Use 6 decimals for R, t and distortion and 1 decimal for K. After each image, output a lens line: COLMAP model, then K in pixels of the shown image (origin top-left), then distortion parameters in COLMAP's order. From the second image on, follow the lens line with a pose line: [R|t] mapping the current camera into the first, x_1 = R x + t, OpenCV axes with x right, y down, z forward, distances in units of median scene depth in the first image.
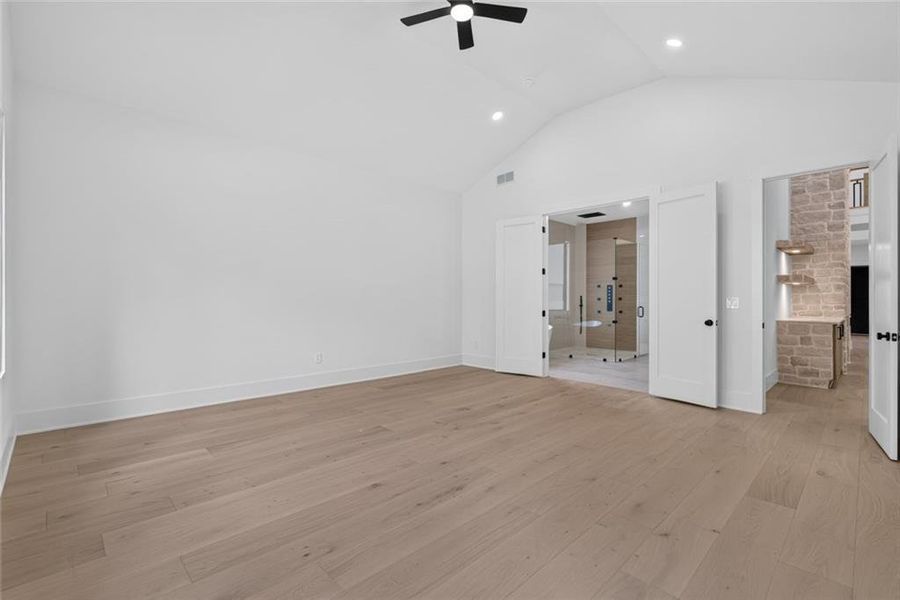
lens RADIAL K [[401.4, 0, 446.6], [0, 401.4, 301.1], [0, 0, 1]] dist [0.000736, 0.000065]
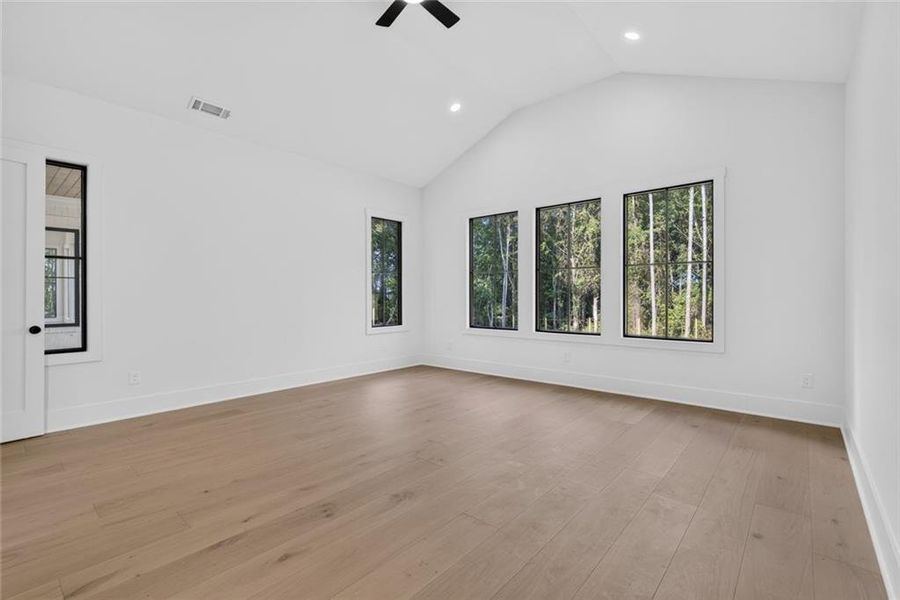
lens RADIAL K [[407.2, 0, 453.5], [0, 407.2, 294.5], [0, 0, 1]] dist [-0.001587, -0.000275]
pose [[-0.995223, -0.002745, -0.097590, 0.033461], [-0.002878, 0.999995, 0.001222, -0.010660], [0.097586, 0.001497, -0.995226, 1.822815]]
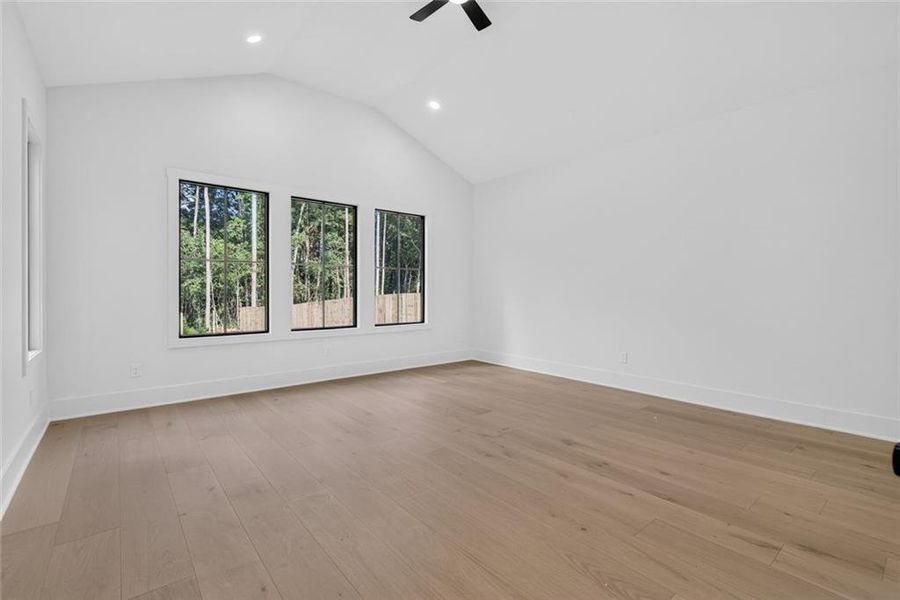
lens RADIAL K [[407.2, 0, 453.5], [0, 407.2, 294.5], [0, 0, 1]] dist [-0.001587, -0.000275]
pose [[-0.067593, 0.001842, -0.997711, 0.934852], [-0.004980, 0.999985, 0.002183, -0.003159], [0.997701, 0.005116, -0.067582, 0.977915]]
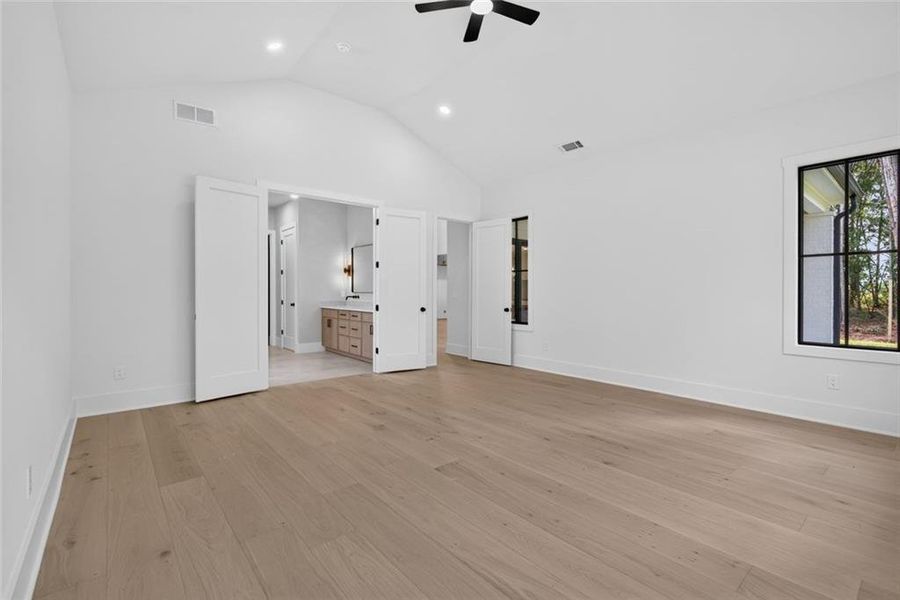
lens RADIAL K [[407.2, 0, 453.5], [0, 407.2, 294.5], [0, 0, 1]] dist [-0.001587, -0.000275]
pose [[0.064167, -0.009786, 0.997891, -0.907749], [0.003826, 0.999947, 0.009560, -0.013051], [-0.997932, 0.003205, 0.064201, 0.925948]]
